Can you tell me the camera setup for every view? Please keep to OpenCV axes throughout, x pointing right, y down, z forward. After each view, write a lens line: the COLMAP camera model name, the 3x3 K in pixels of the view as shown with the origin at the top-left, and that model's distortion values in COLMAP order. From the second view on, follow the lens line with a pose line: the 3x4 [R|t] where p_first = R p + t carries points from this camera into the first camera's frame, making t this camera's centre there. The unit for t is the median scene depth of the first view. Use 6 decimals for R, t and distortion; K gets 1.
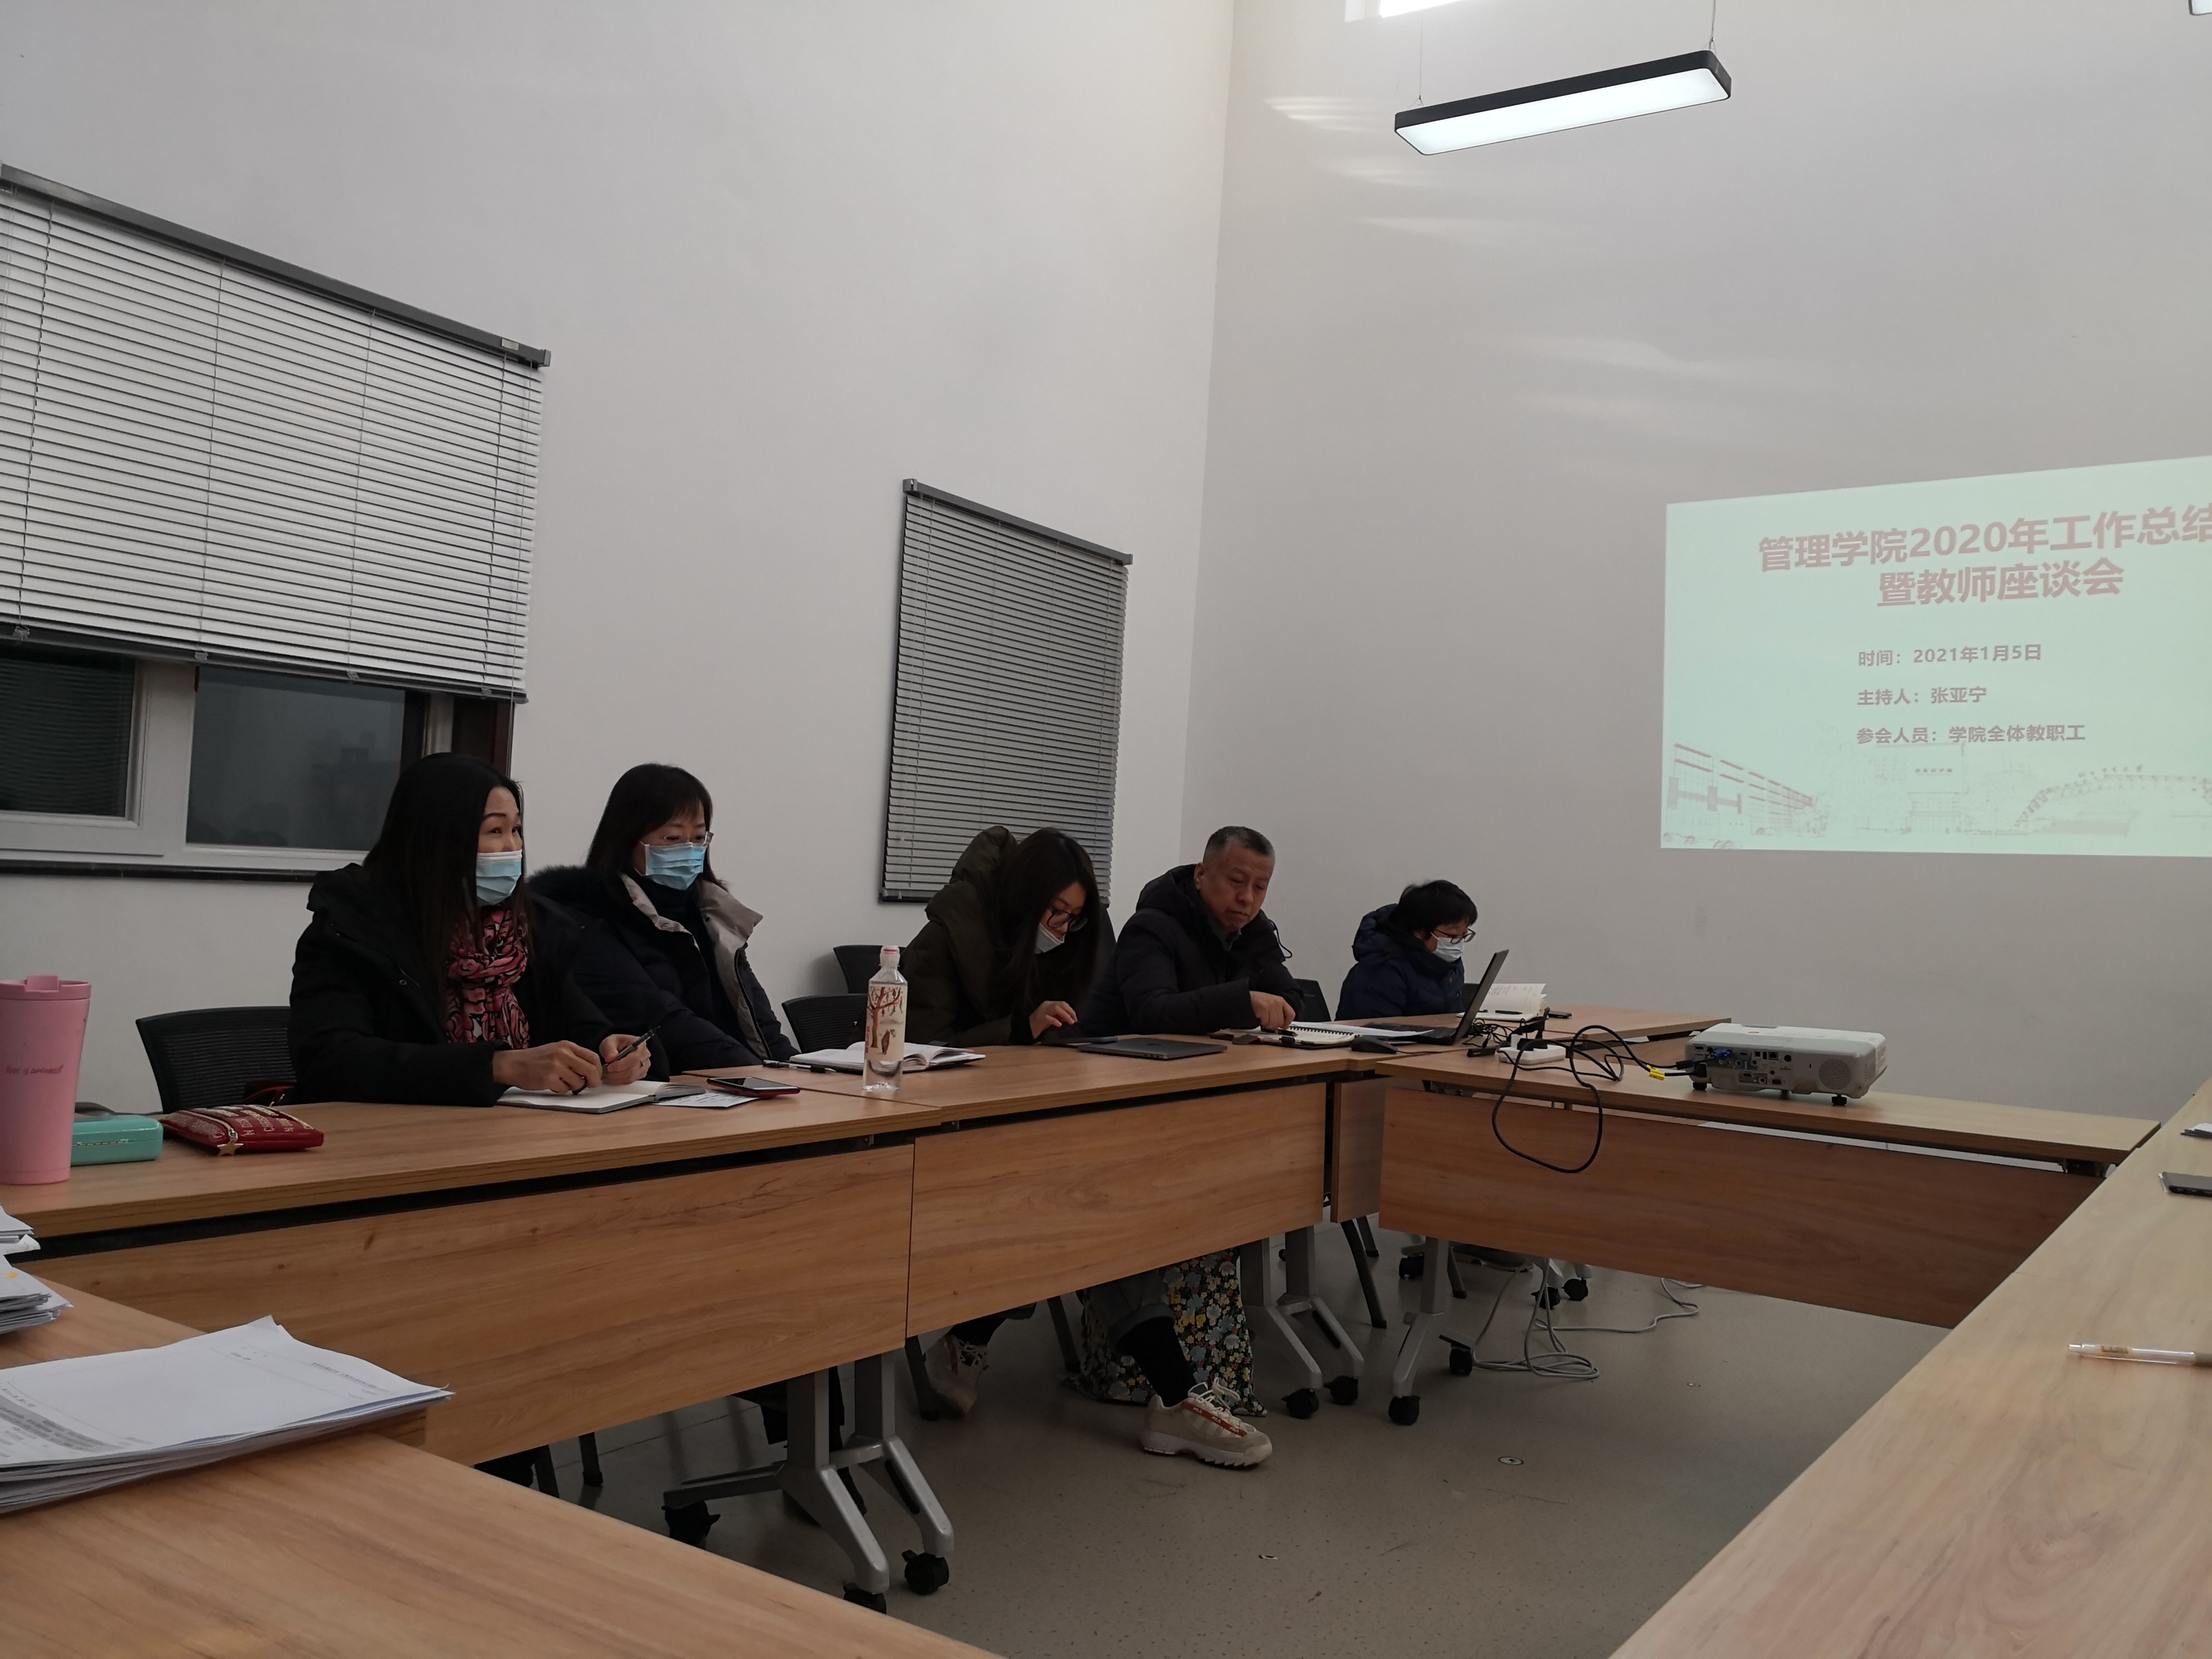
lens RADIAL K [[1766.2, 0, 1106.0], [0, 1766.2, 829.5], [0, 0, 1]] dist [0.039868, -0.091118]
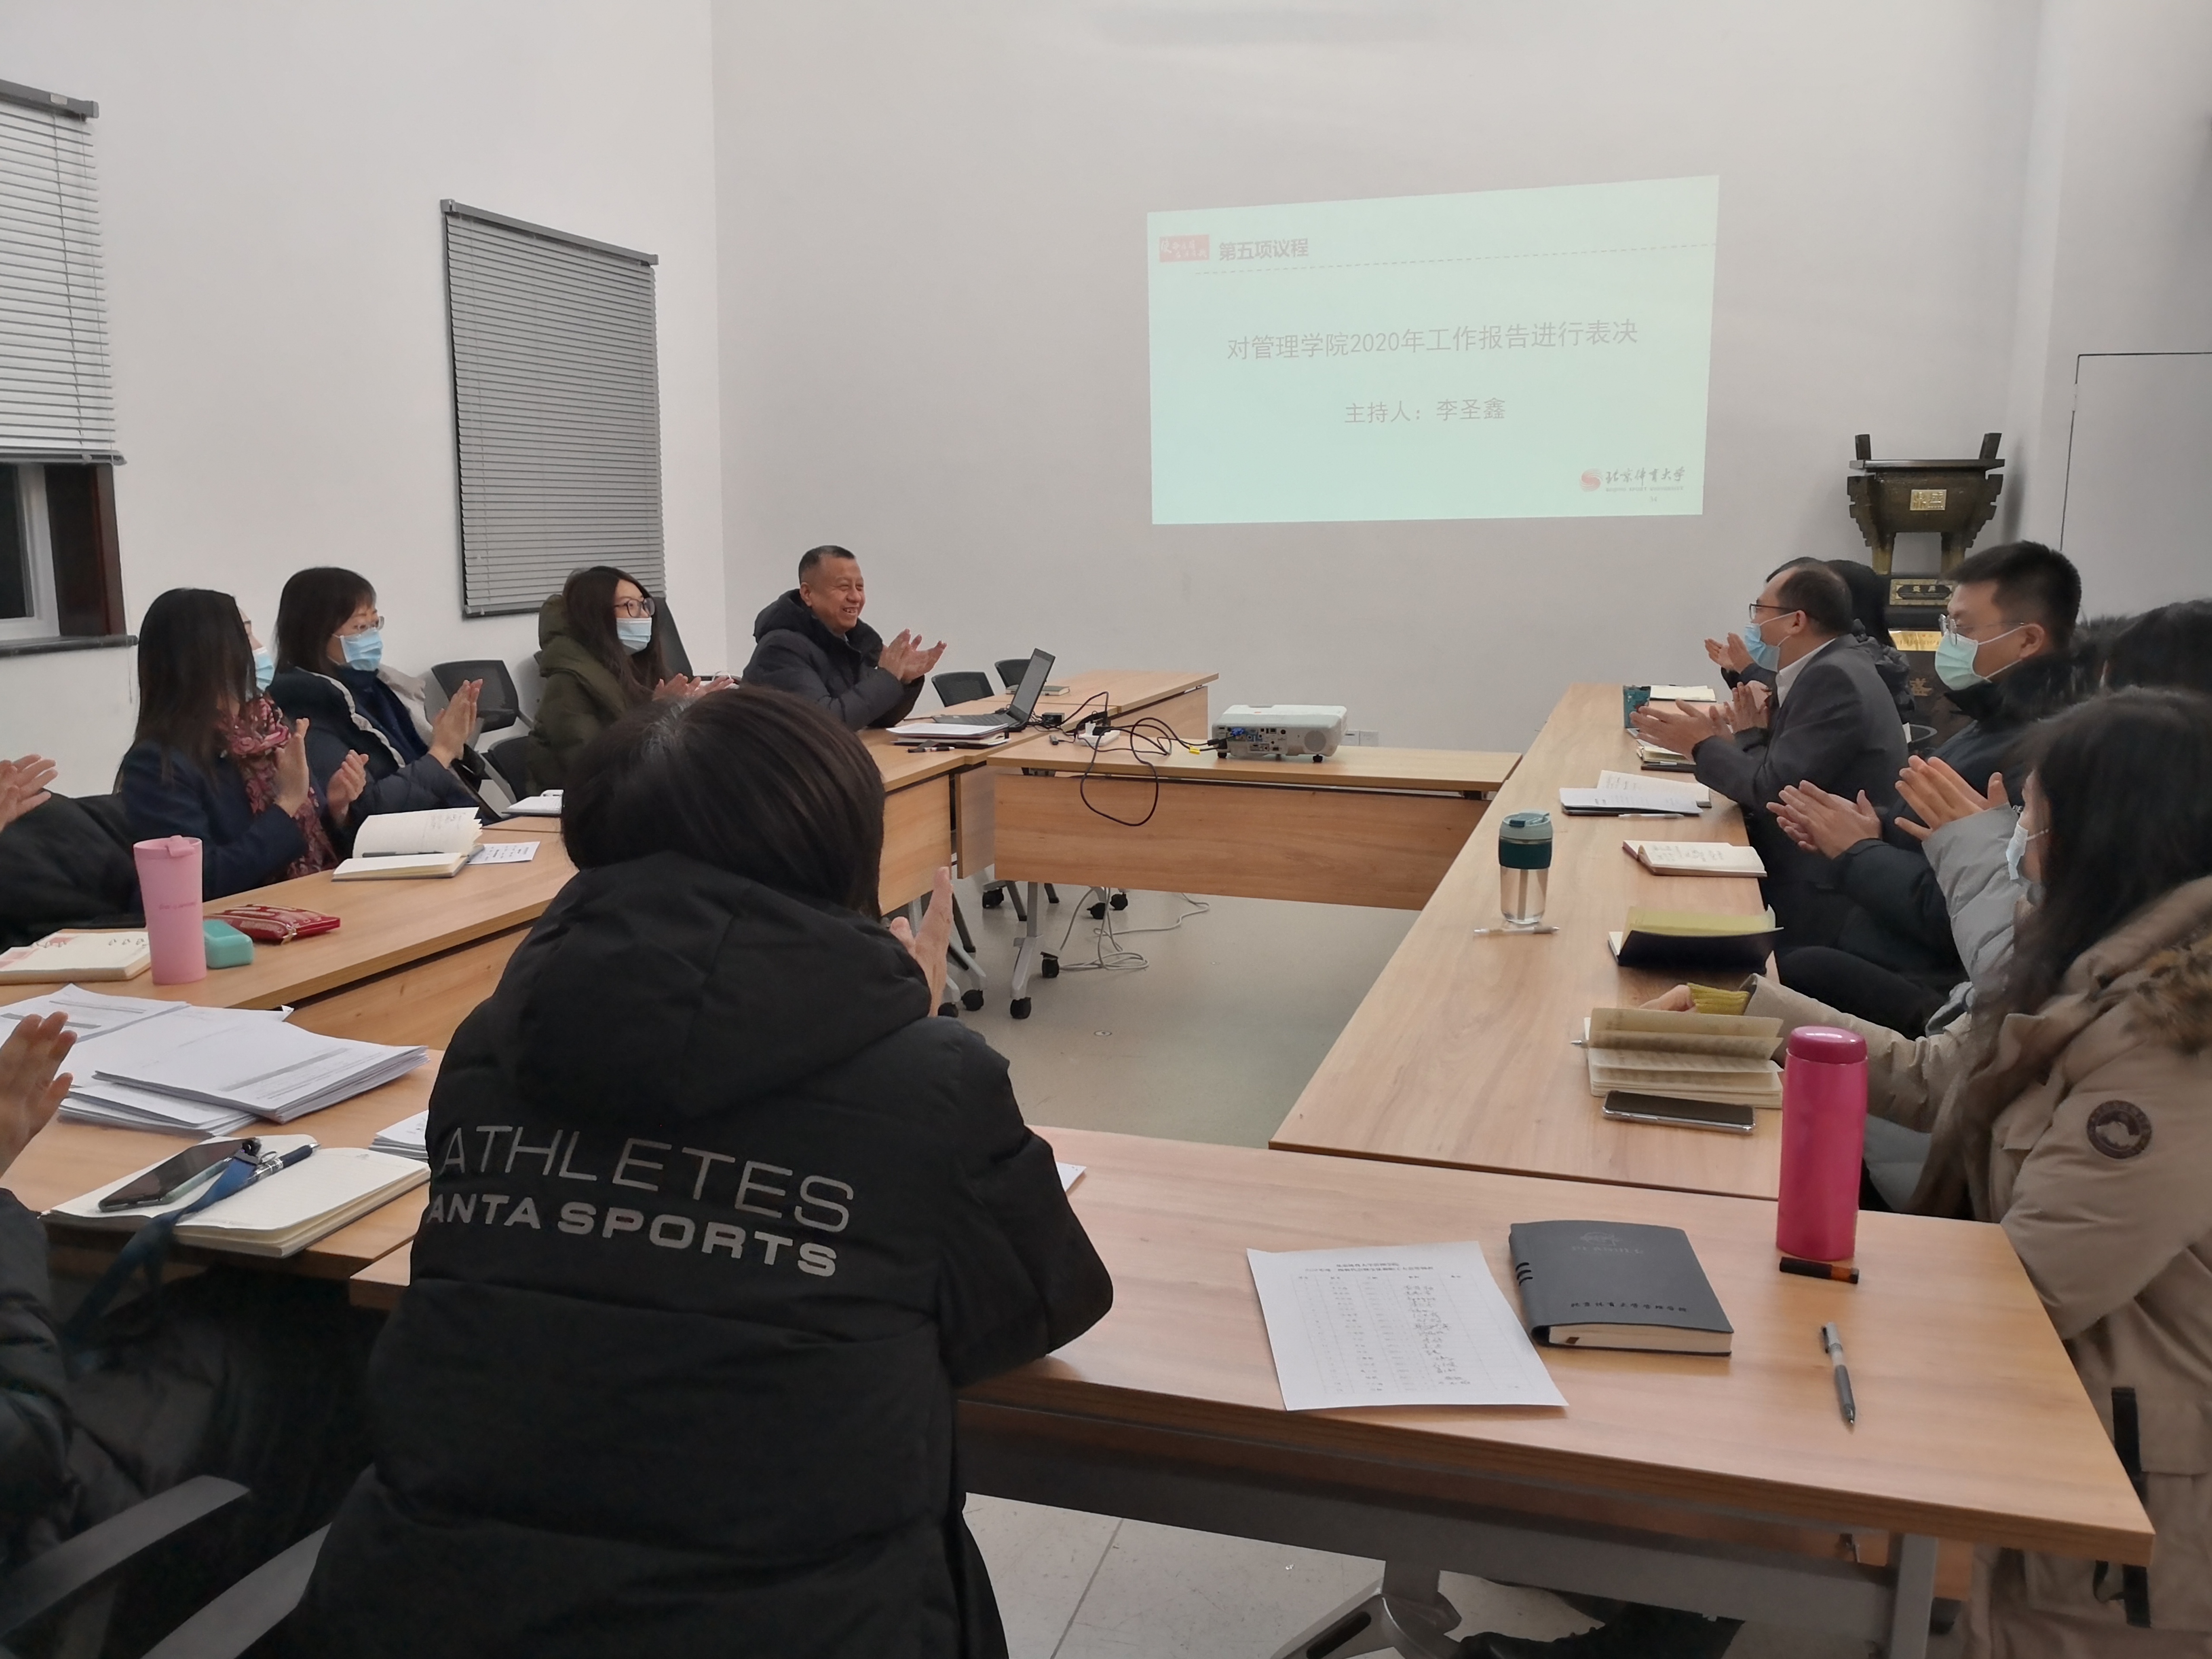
lens RADIAL K [[1769.1, 0, 1106.0], [0, 1769.1, 829.5], [0, 0, 1]] dist [0.052284, -0.106207]
pose [[0.953305, -0.100635, 0.284748, -0.140982], [0.038011, 0.975333, 0.217442, -0.095957], [-0.299607, -0.196465, 0.933615, -0.251508]]
